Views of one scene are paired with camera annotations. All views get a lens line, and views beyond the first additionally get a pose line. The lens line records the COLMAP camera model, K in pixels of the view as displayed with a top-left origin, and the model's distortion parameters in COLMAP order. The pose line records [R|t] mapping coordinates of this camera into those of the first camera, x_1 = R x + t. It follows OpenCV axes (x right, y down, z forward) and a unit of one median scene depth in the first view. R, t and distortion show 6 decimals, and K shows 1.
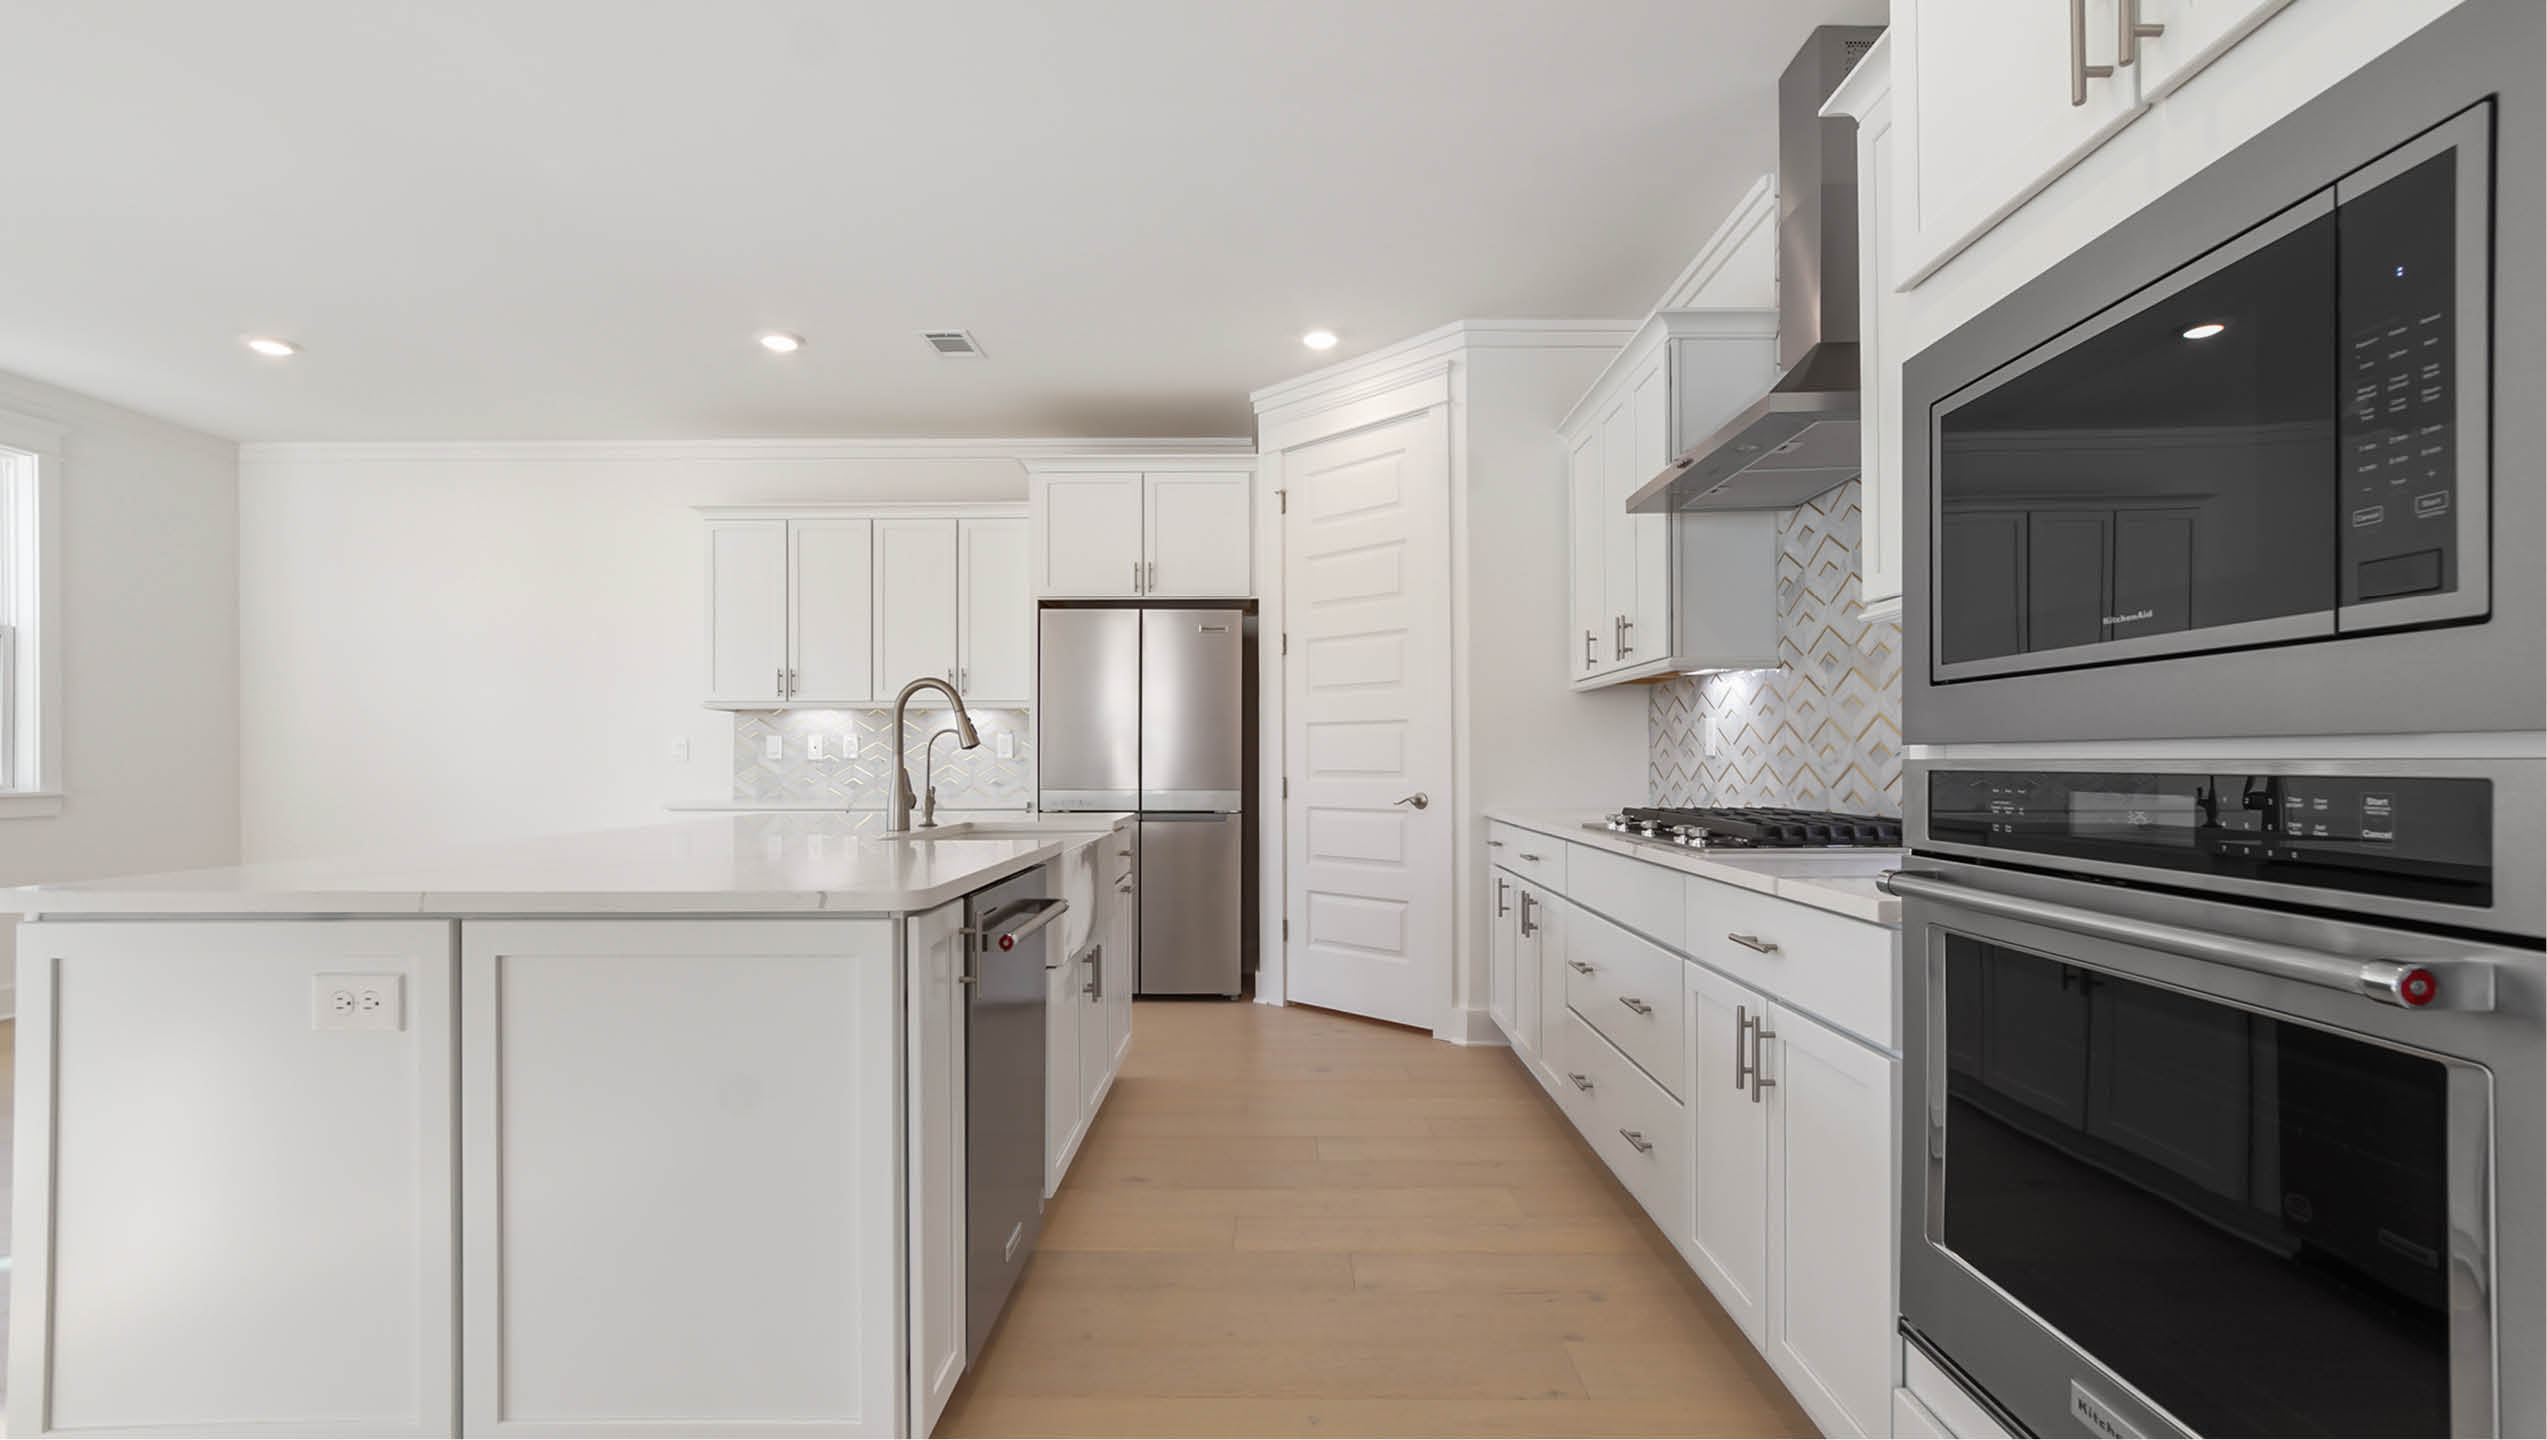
lens RADIAL K [[1136.8, 0, 1279.0], [0, 1136.8, 765.3], [0, 0, 1]] dist [-0.014182, 0.007905]
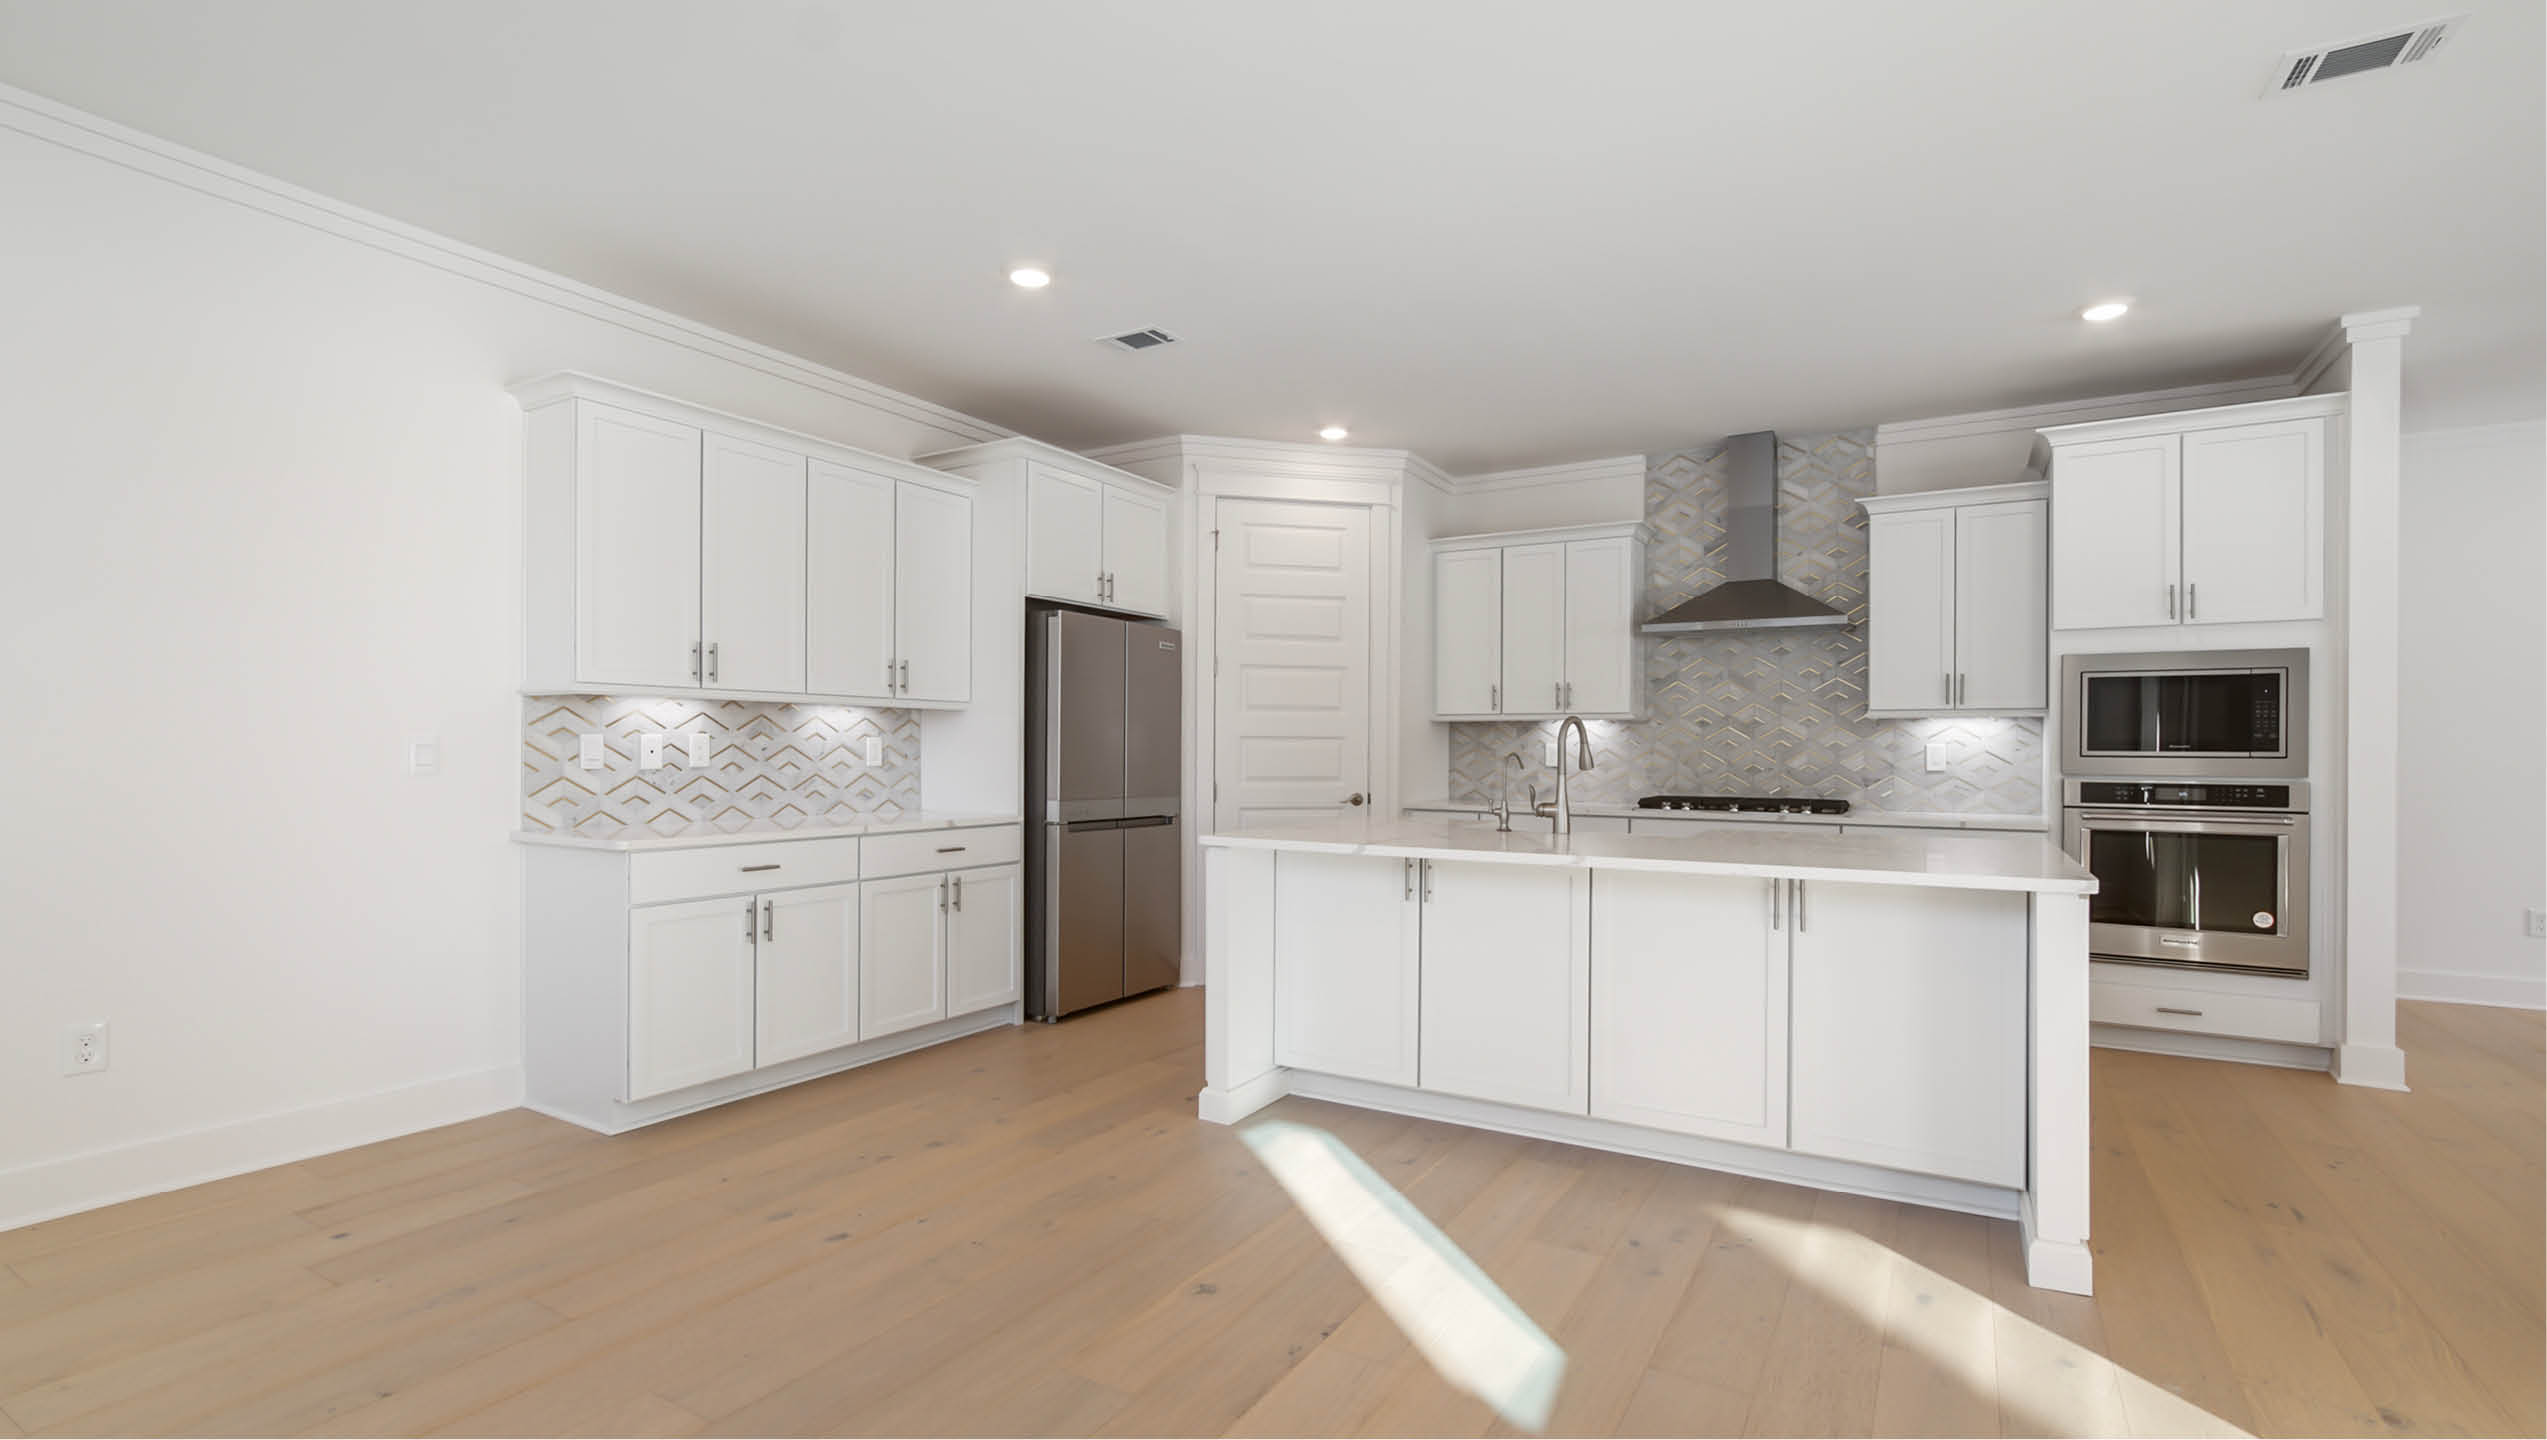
lens RADIAL K [[1136.8, 0, 1279.0], [0, 1136.8, 765.3], [0, 0, 1]] dist [-0.014182, 0.007905]
pose [[0.504614, -0.005479, 0.863328, -1.042860], [-0.003623, 0.999958, 0.008464, -0.018824], [-0.863338, -0.007398, 0.504572, 0.403907]]
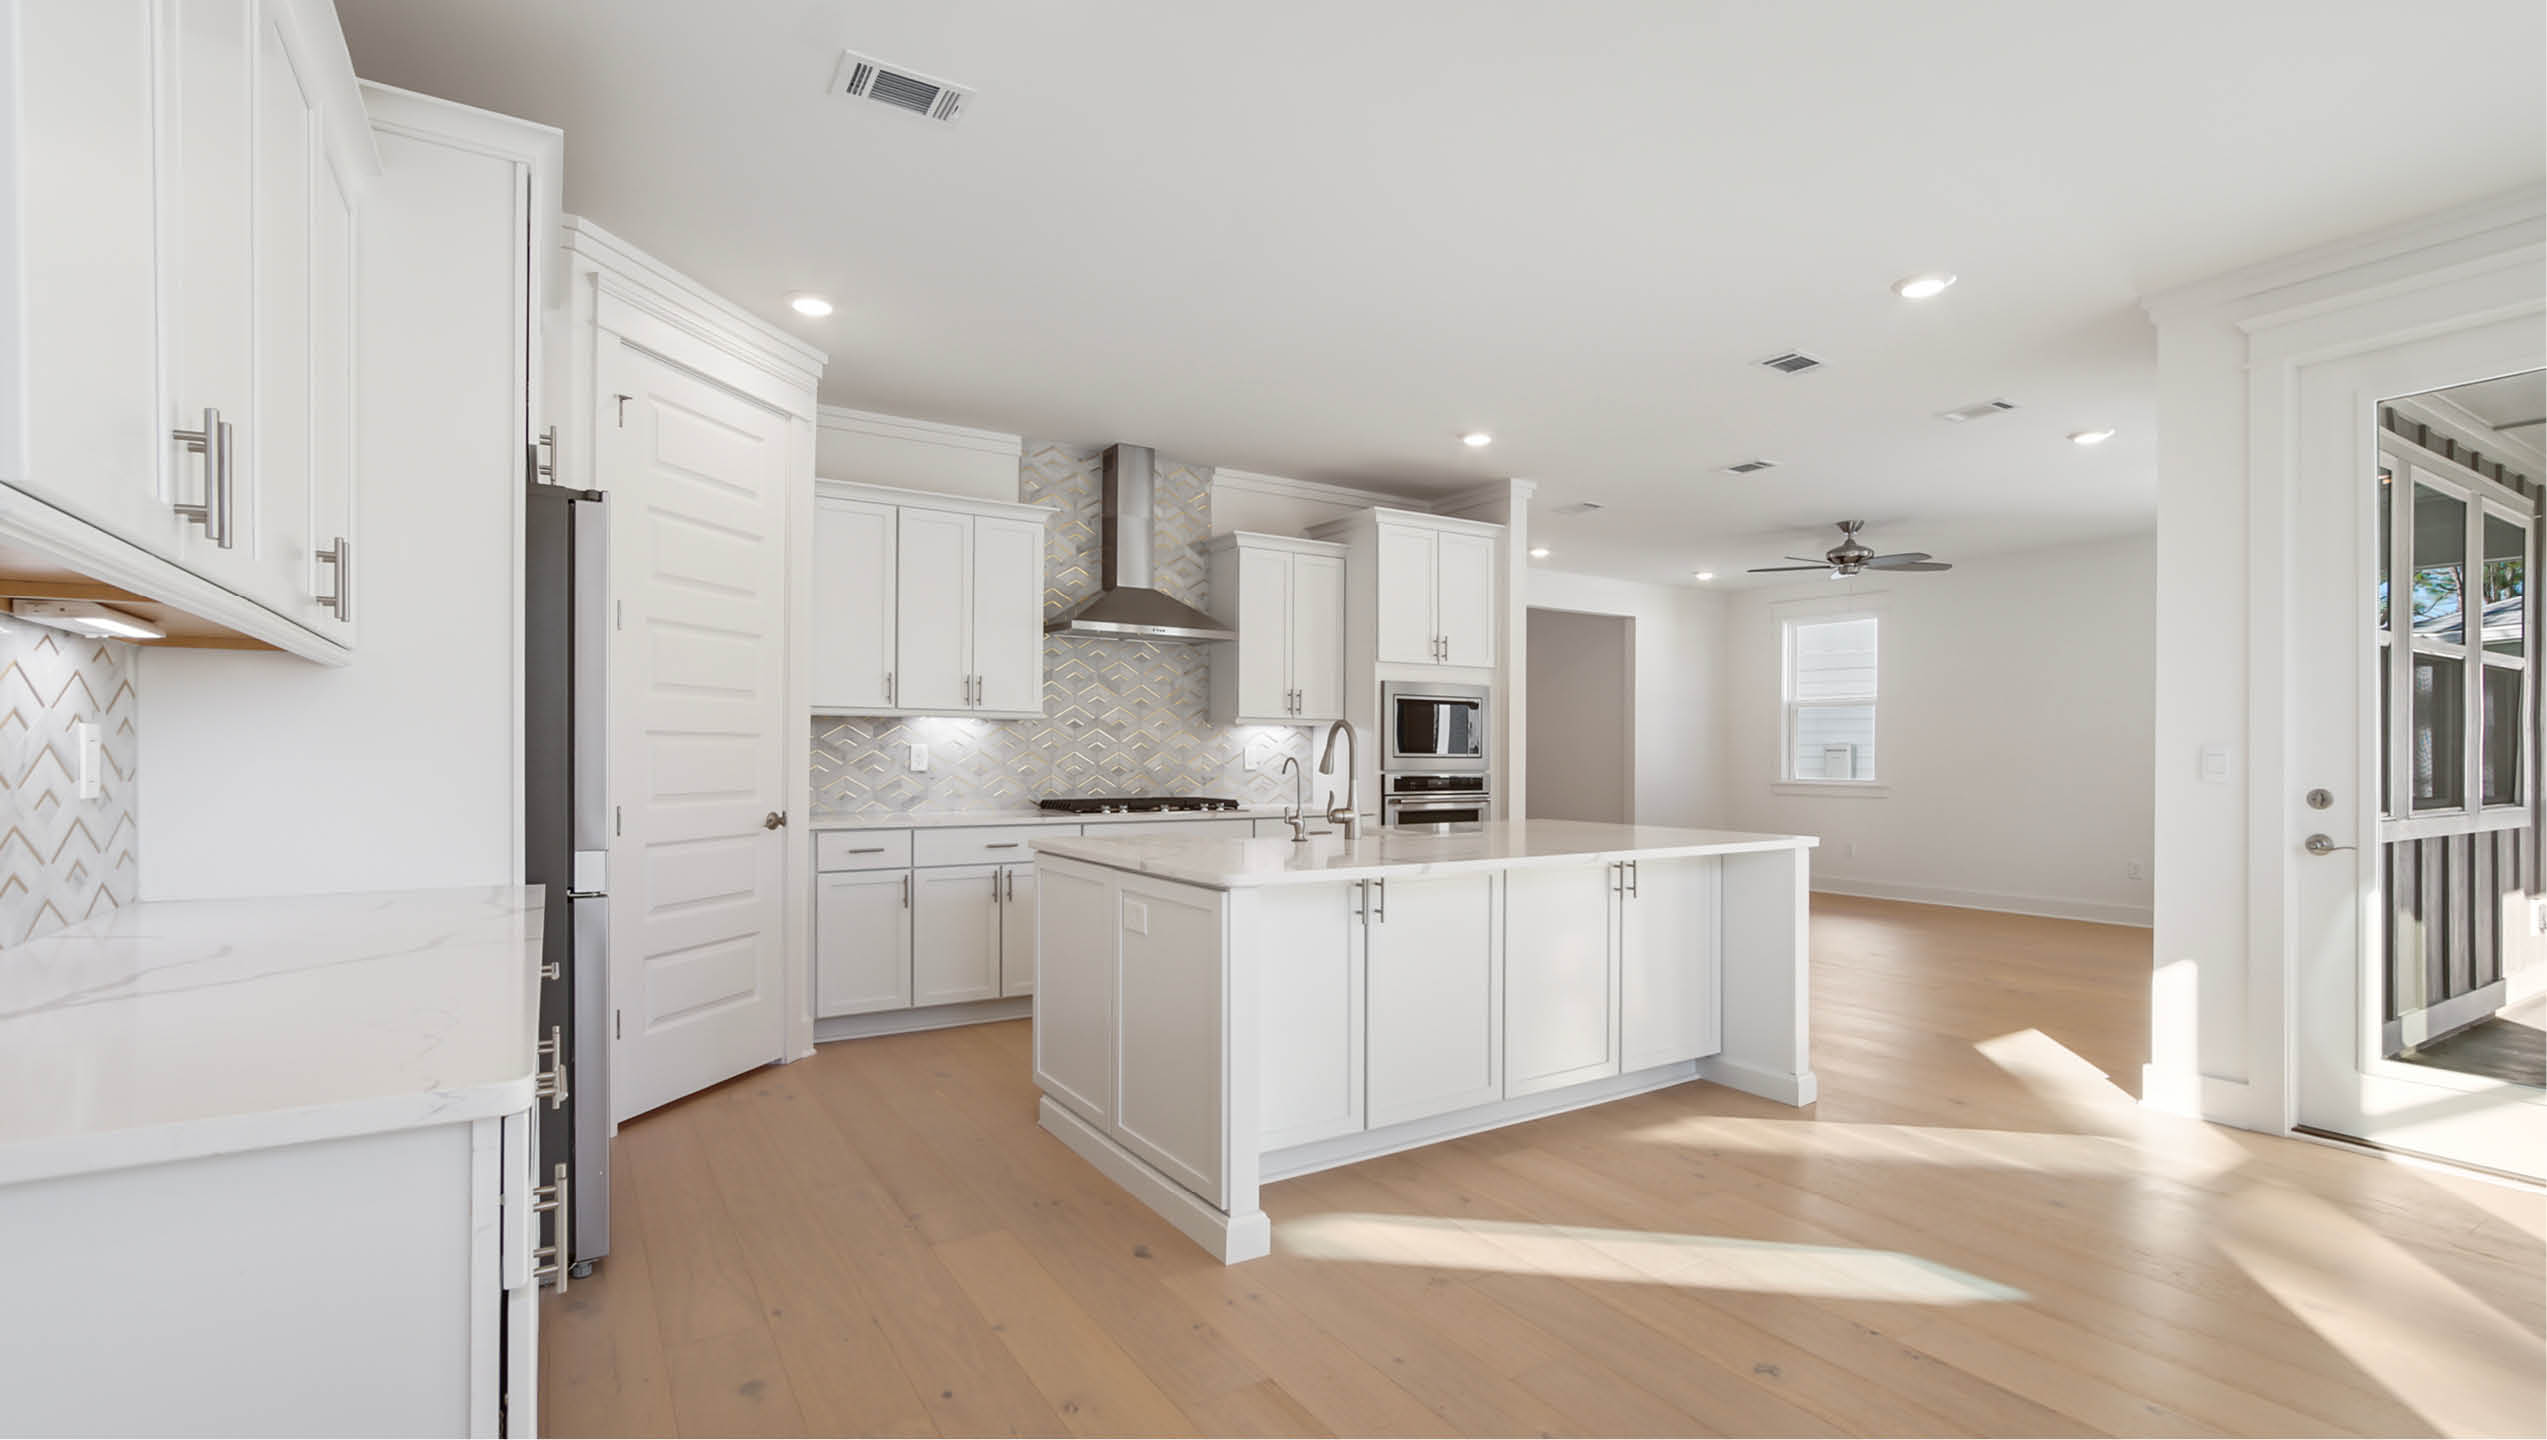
lens RADIAL K [[1146.5, 0, 1270.0], [0, 1146.5, 749.8], [0, 0, 1]] dist [-0.013734, 0.008725]
pose [[-0.546202, 0.004660, 0.837641, -0.880457], [0.000580, 0.999986, -0.005185, -0.022519], [-0.837653, -0.002346, -0.546197, 1.150185]]
